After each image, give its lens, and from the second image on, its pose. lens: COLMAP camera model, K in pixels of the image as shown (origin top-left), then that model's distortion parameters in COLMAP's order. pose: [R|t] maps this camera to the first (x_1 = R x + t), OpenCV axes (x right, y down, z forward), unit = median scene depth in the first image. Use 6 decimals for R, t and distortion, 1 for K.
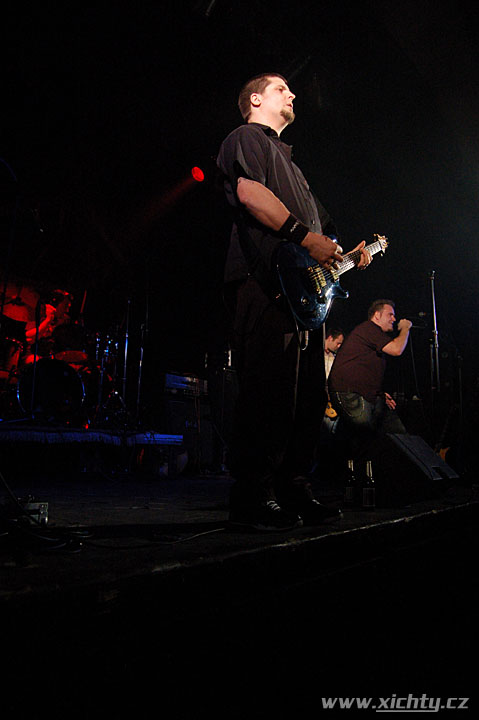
lens RADIAL K [[567.2, 0, 239.5], [0, 567.2, 360.0], [0, 0, 1]] dist [-0.091826, -0.001368]
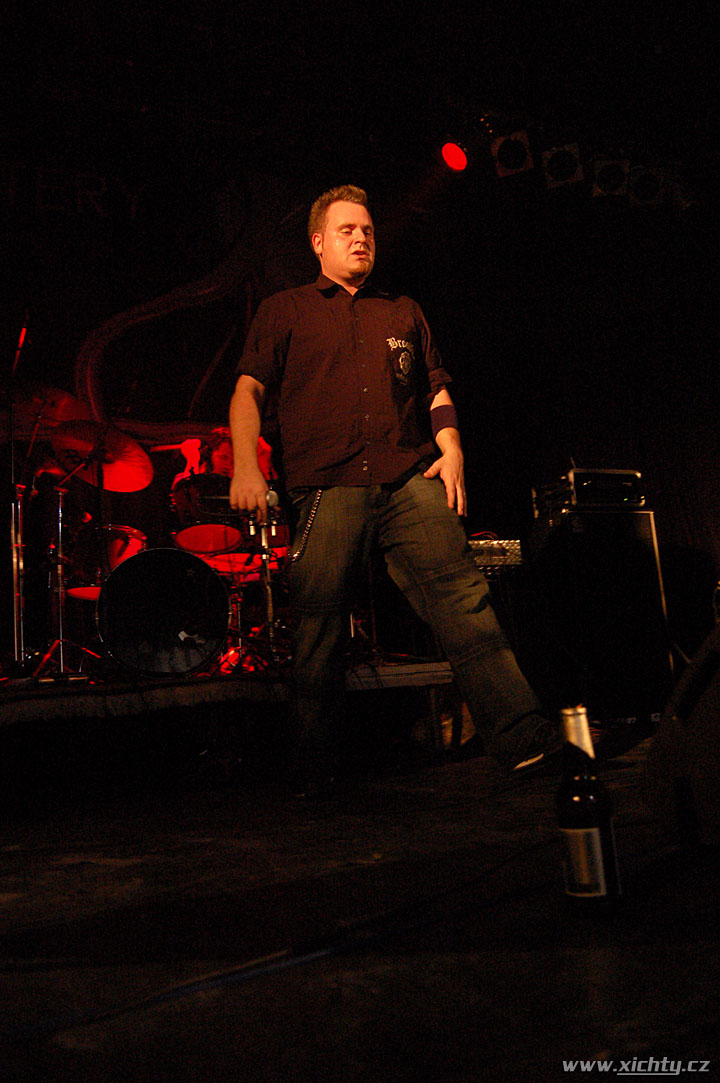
lens RADIAL K [[853.1, 0, 360.0], [0, 853.1, 541.5], [0, 0, 1]] dist [-0.091826, -0.001368]
pose [[0.893163, -0.178475, -0.412803, 0.125330], [0.172842, 0.983613, -0.051294, 0.053609], [0.415193, -0.025536, 0.909375, 0.305220]]
